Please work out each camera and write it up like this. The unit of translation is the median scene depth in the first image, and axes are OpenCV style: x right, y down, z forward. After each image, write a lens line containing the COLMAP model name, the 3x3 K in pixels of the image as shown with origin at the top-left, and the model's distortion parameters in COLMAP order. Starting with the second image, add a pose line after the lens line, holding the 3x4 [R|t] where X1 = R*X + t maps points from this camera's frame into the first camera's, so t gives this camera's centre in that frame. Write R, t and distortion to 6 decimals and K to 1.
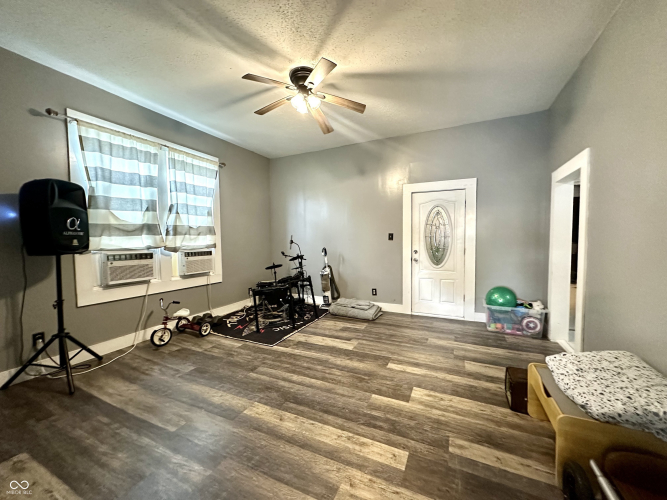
lens RADIAL K [[266.9, 0, 333.5], [0, 266.9, 250.0], [0, 0, 1]] dist [-0.000324, 0.000162]
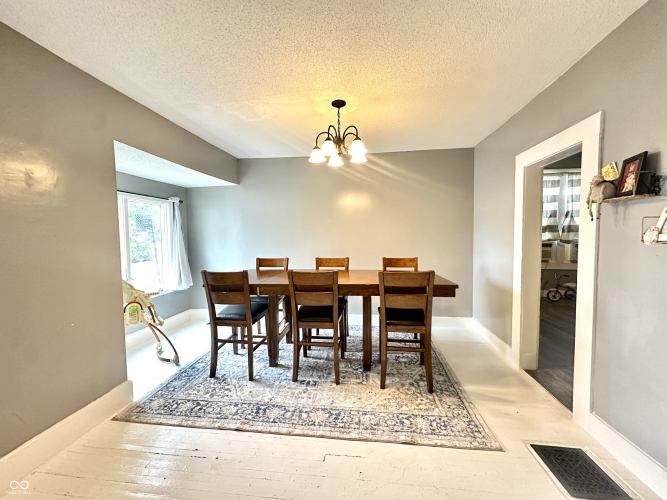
lens RADIAL K [[266.9, 0, 333.5], [0, 266.9, 250.0], [0, 0, 1]] dist [-0.000324, 0.000162]
pose [[0.313326, 0.058186, -0.947862, 0.432779], [-0.034770, 0.998155, 0.049780, 0.016088], [0.949009, 0.017360, 0.314771, -0.750054]]
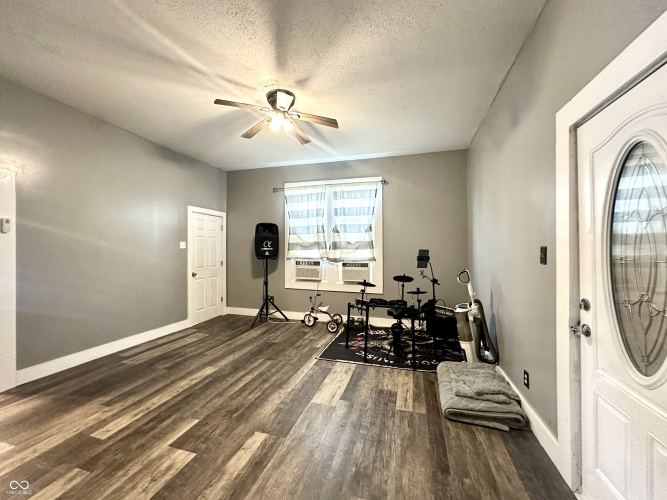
lens RADIAL K [[266.9, 0, 333.5], [0, 266.9, 250.0], [0, 0, 1]] dist [-0.000324, 0.000162]
pose [[0.148553, 0.009721, -0.988857, 0.767557], [-0.047968, 0.998845, 0.002613, -0.060014], [0.987740, 0.047045, 0.148847, 0.866298]]
